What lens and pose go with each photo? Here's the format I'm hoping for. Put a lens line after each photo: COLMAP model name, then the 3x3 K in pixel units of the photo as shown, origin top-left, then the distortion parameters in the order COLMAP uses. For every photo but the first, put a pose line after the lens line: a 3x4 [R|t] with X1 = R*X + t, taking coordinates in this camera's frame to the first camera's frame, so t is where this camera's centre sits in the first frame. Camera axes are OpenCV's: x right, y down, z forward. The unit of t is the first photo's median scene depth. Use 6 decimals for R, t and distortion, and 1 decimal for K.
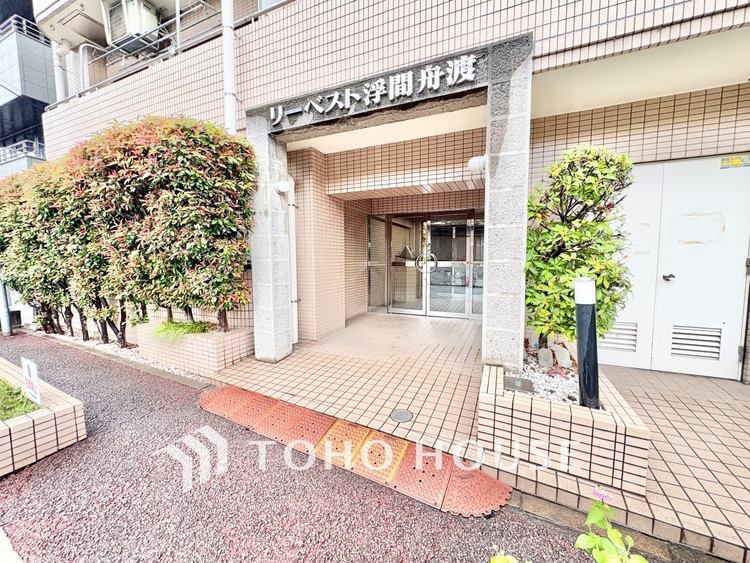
lens RADIAL K [[300.1, 0, 374.6], [0, 300.1, 282.9], [0, 0, 1]] dist [-0.000798, 0.000295]
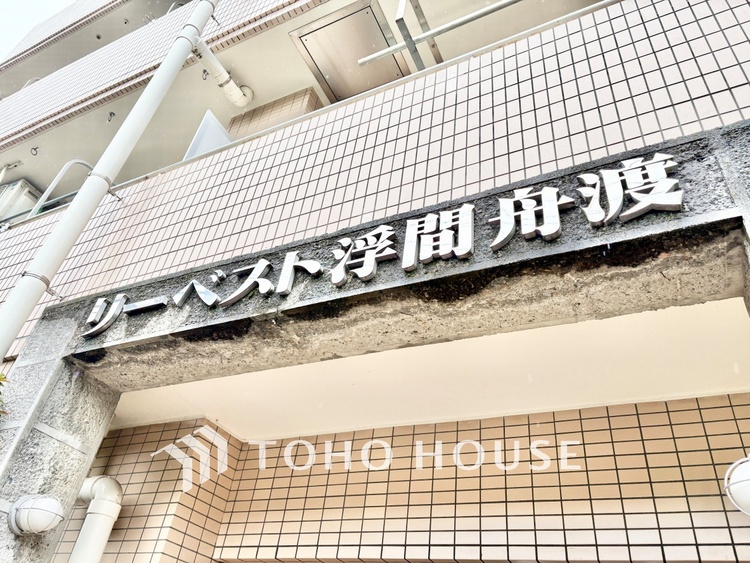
lens RADIAL K [[562.6, 0, 369.8], [0, 562.6, 285.2], [0, 0, 1]] dist [0.048065, -0.010415]
pose [[0.992572, 0.068938, -0.100240, 0.073627], [-0.118873, 0.724849, -0.678574, -0.171499], [0.025879, 0.685450, 0.727660, 0.544108]]
